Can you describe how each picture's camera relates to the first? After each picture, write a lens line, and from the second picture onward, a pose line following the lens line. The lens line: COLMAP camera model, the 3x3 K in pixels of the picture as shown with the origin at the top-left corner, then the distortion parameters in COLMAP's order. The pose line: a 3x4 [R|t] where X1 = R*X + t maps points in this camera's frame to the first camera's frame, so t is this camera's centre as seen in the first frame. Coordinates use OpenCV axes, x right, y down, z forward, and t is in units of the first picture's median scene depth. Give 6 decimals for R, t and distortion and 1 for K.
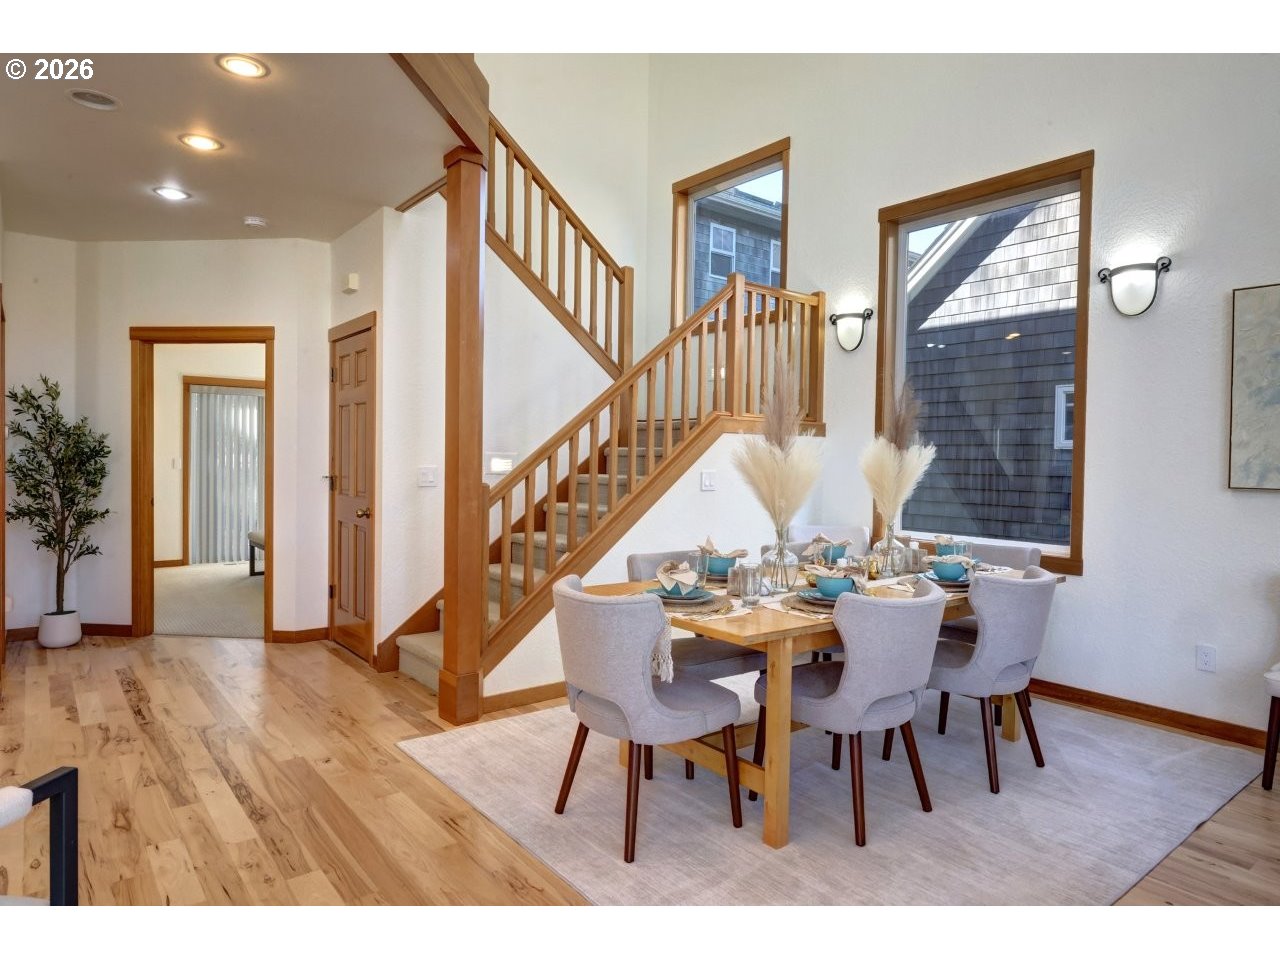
lens RADIAL K [[771.5, 0, 640.0], [0, 771.5, 475.4], [0, 0, 1]] dist [0.000357, -0.000625]
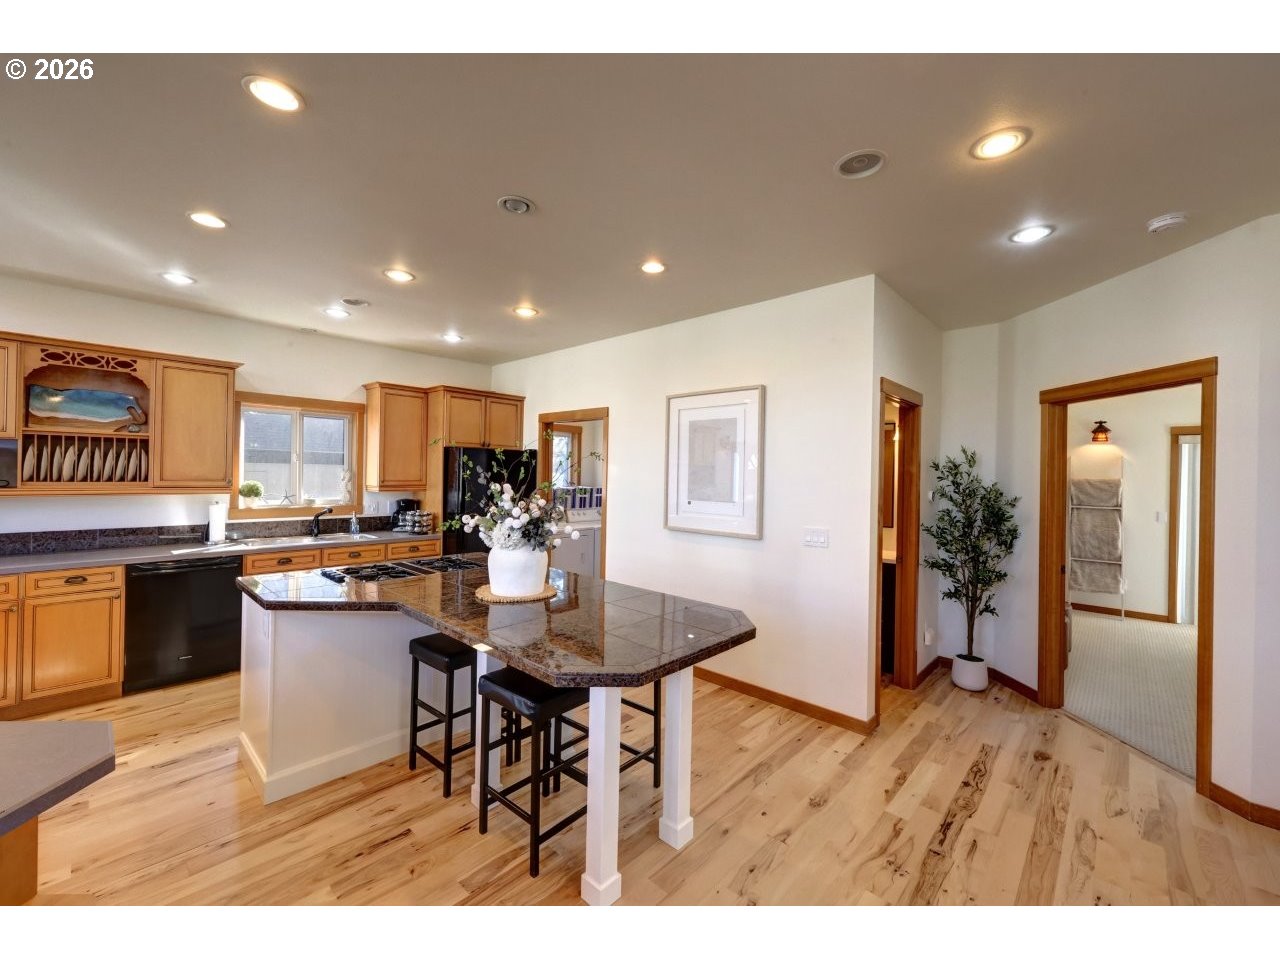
lens RADIAL K [[513.2, 0, 641.0], [0, 513.2, 476.0], [0, 0, 1]] dist [-0.002143, 0.000353]
pose [[0.146126, -0.010887, -0.989206, -0.083413], [-0.035009, 0.999256, -0.016169, -0.055981], [0.988646, 0.036994, 0.145636, 0.407840]]
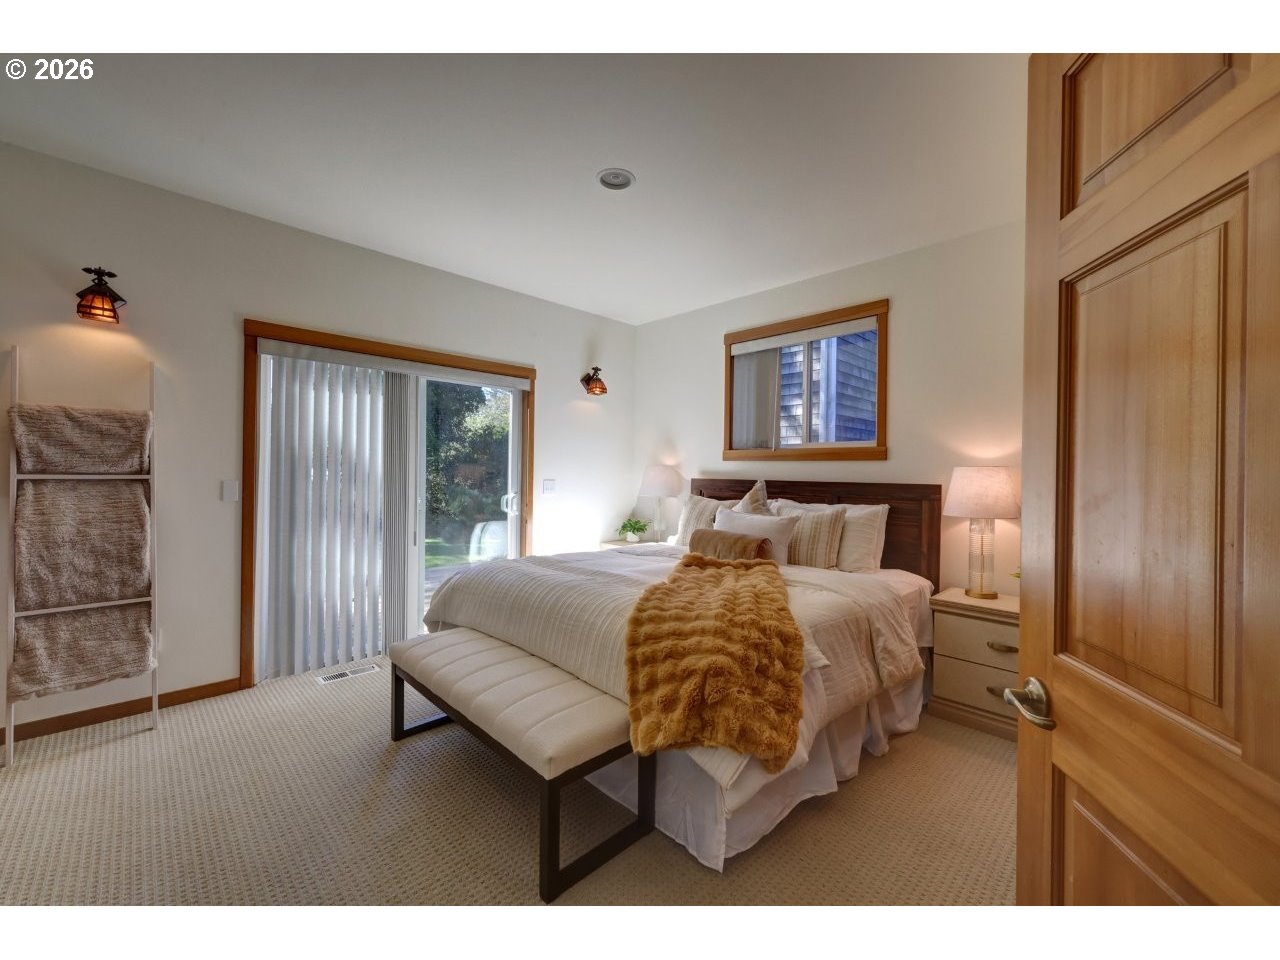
lens RADIAL K [[513.2, 0, 641.9], [0, 513.2, 475.3], [0, 0, 1]] dist [-0.002143, 0.000353]
pose [[0.994123, 0.001874, 0.108241, -0.606831], [-0.000101, 0.999866, -0.016384, -0.033714], [-0.108257, 0.016277, 0.993990, 1.051534]]
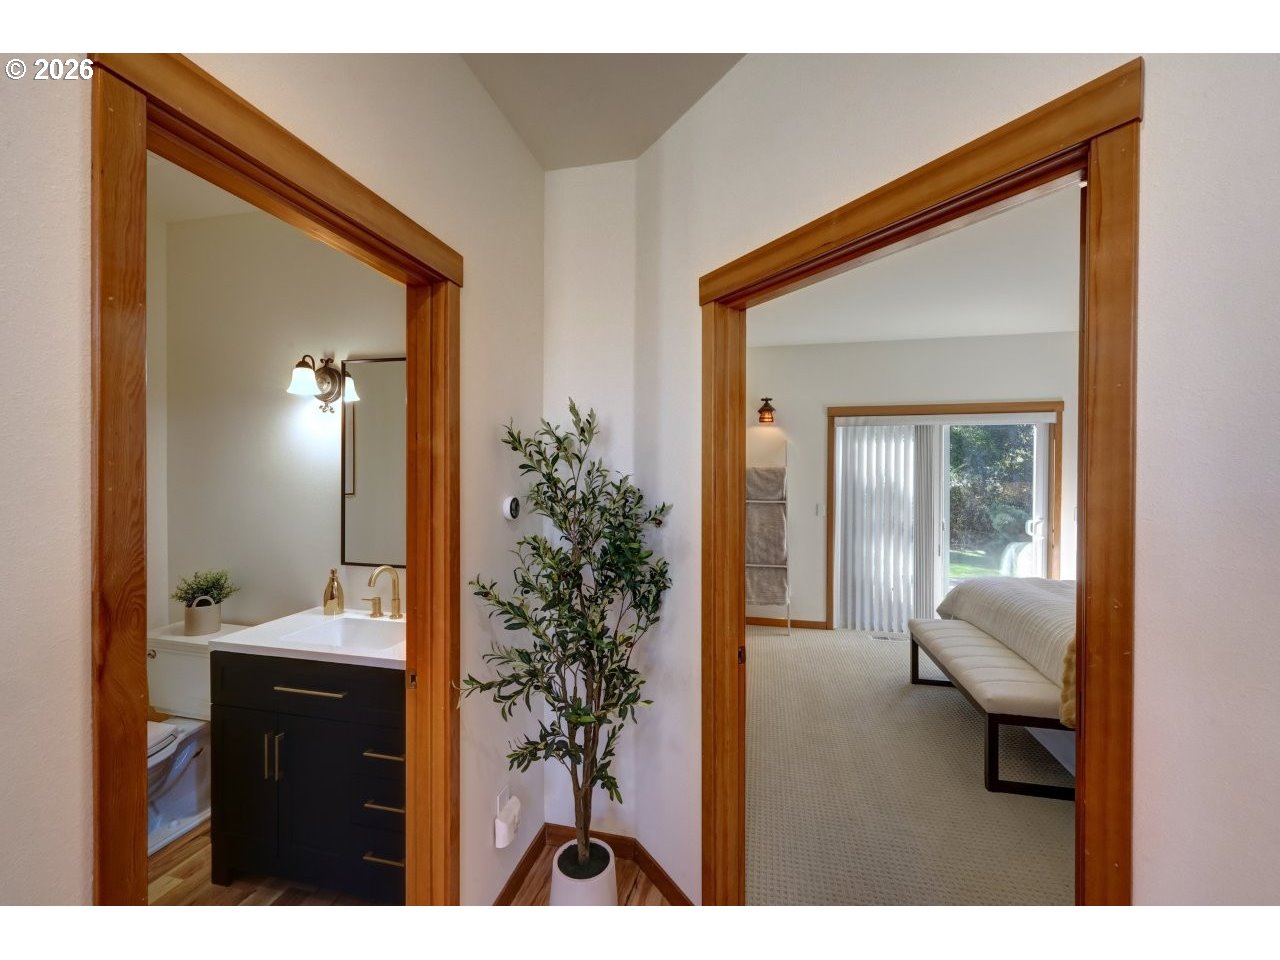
lens RADIAL K [[513.2, 0, 641.0], [0, 513.2, 476.1], [0, 0, 1]] dist [-0.002143, 0.000353]
pose [[0.619887, -0.004423, -0.784679, -0.455237], [-0.011347, 0.999829, -0.014599, -0.070781], [0.784609, 0.017953, 0.619731, 0.806701]]
